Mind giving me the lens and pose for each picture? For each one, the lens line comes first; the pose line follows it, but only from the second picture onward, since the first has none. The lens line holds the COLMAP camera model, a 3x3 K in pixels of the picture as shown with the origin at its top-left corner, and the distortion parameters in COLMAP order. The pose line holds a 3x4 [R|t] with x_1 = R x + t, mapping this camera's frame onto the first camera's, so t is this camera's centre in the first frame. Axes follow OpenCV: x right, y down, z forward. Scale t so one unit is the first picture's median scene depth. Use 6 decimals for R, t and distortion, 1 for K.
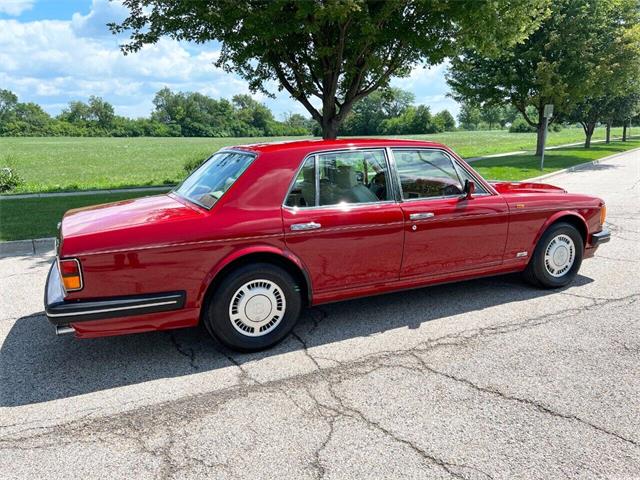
lens RADIAL K [[482.5, 0, 321.0], [0, 482.5, 235.6], [0, 0, 1]] dist [0.055212, -0.061056]
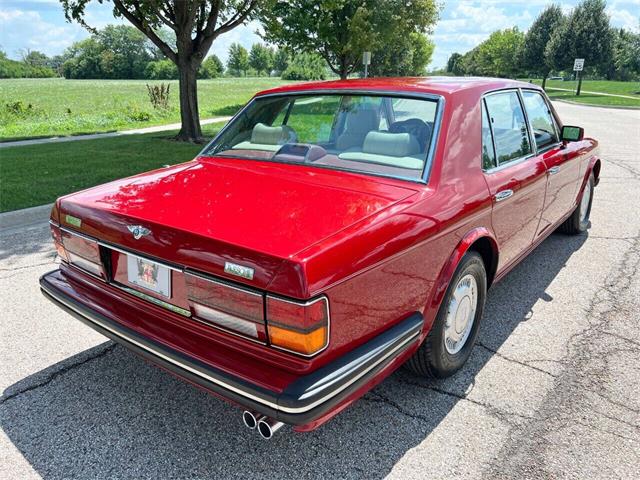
lens RADIAL K [[482.5, 0, 321.0], [0, 482.5, 235.6], [0, 0, 1]] dist [0.055212, -0.061056]
pose [[0.895576, -0.121693, 0.427942, -0.114227], [0.076714, 0.989697, 0.120895, -0.013084], [-0.438245, -0.075441, 0.895684, 0.083508]]
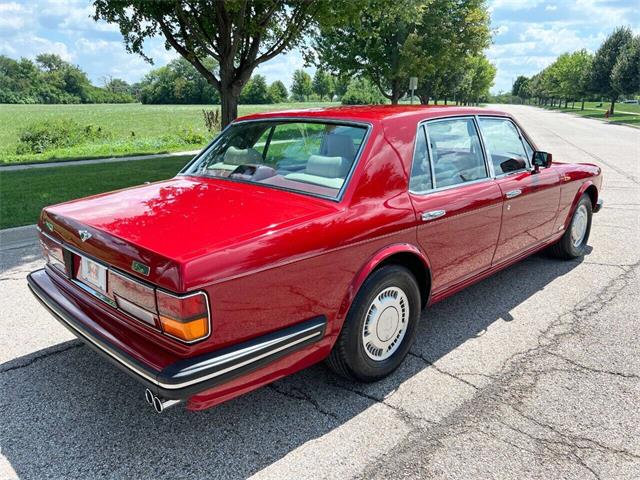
lens RADIAL K [[482.5, 0, 321.0], [0, 482.5, 235.6], [0, 0, 1]] dist [0.055212, -0.061056]
pose [[0.943808, -0.074622, 0.321961, -0.087506], [0.055649, 0.996149, 0.067749, -0.009364], [-0.325777, -0.046025, 0.944326, 0.056431]]
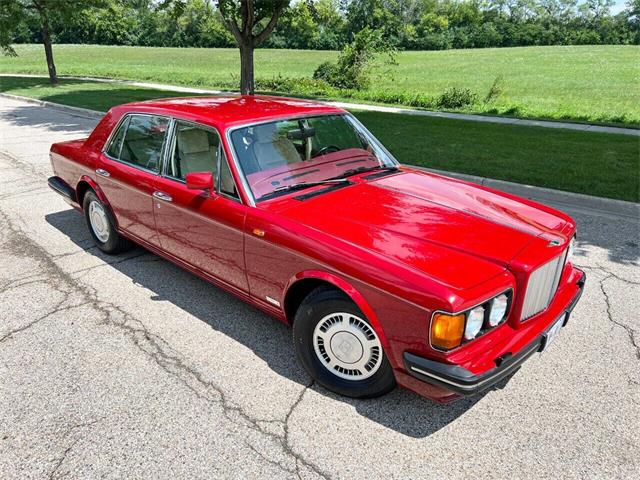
lens RADIAL K [[481.5, 0, 318.3], [0, 481.5, 242.9], [0, 0, 1]] dist [0.053221, -0.062427]
pose [[0.347147, 0.362176, -0.865054, 0.244136], [-0.190923, 0.930394, 0.312914, -0.064442], [0.918171, 0.056532, 0.392131, 0.192950]]
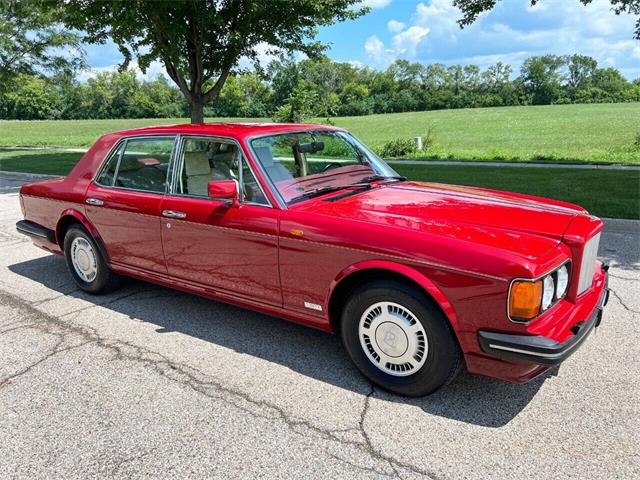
lens RADIAL K [[483.9, 0, 320.0], [0, 483.9, 240.0], [0, 0, 1]] dist [0.036852, -0.036176]
pose [[0.481819, 0.216915, -0.848998, 0.230707], [-0.152802, 0.974831, 0.162347, -0.037645], [0.862845, 0.051507, 0.502838, 0.165142]]
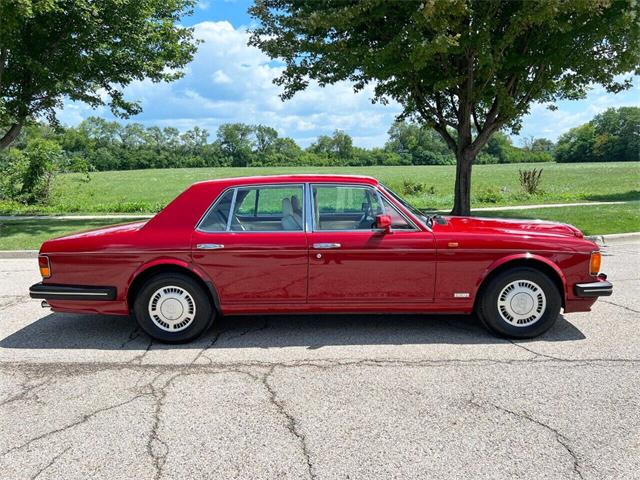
lens RADIAL K [[490.6, 0, 322.0], [0, 490.6, 240.7], [0, 0, 1]] dist [0.069773, -0.113251]
pose [[0.892538, 0.063209, -0.446520, 0.144406], [-0.084512, 0.996031, -0.027930, -0.004360], [0.442982, 0.062665, 0.894338, 0.002884]]
